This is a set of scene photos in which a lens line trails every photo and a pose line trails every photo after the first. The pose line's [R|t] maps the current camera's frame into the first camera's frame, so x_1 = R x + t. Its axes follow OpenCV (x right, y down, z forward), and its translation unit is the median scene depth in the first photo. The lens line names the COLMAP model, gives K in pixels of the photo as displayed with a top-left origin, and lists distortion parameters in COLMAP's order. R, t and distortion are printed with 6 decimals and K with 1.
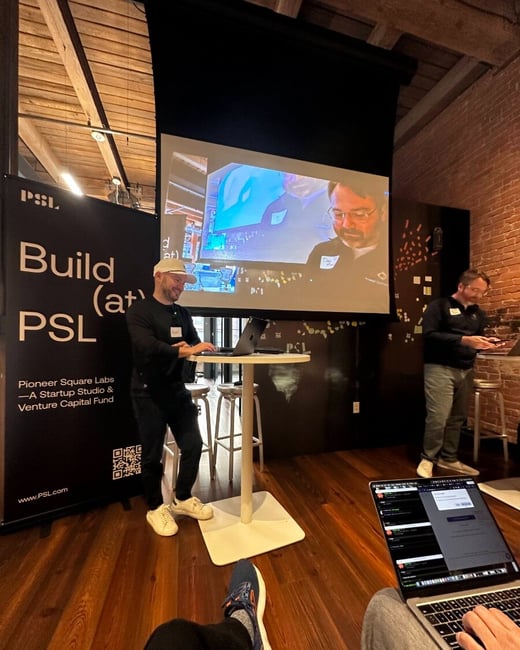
lens RADIAL K [[269.7, 0, 259.6], [0, 269.7, 347.7], [0, 0, 1]] dist [-0.001828, -0.001278]
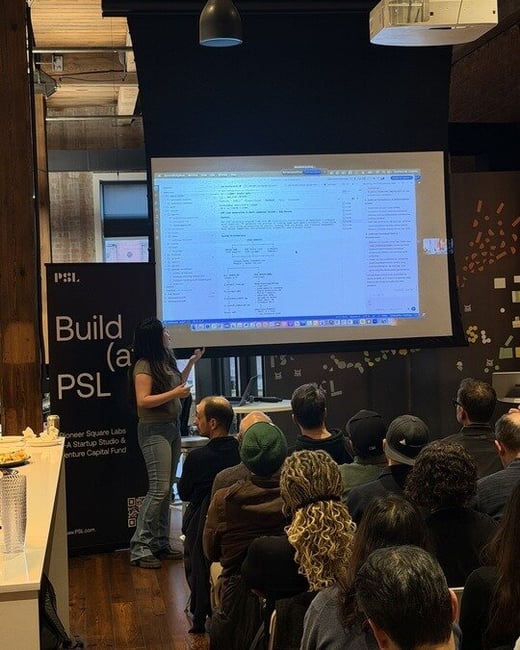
lens RADIAL K [[1266.0, 0, 249.7], [0, 1266.0, 308.0], [0, 0, 1]] dist [0.127170, 0.000000]
pose [[0.988585, -0.040737, -0.145050, 0.525157], [0.040557, 0.999168, -0.004205, -0.249781], [0.145101, -0.001726, 0.989415, -2.987511]]
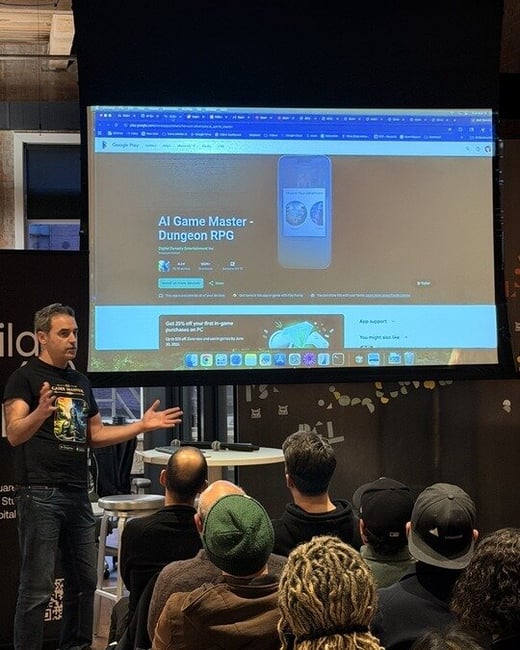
lens RADIAL K [[1602.0, 0, 252.5], [0, 1602.0, 314.7], [0, 0, 1]] dist [0.187380, 0.000000]
pose [[0.992157, -0.014915, -0.124108, 0.472290], [0.014239, 0.999879, -0.006326, -0.250520], [0.124188, 0.004509, 0.992249, -2.634813]]
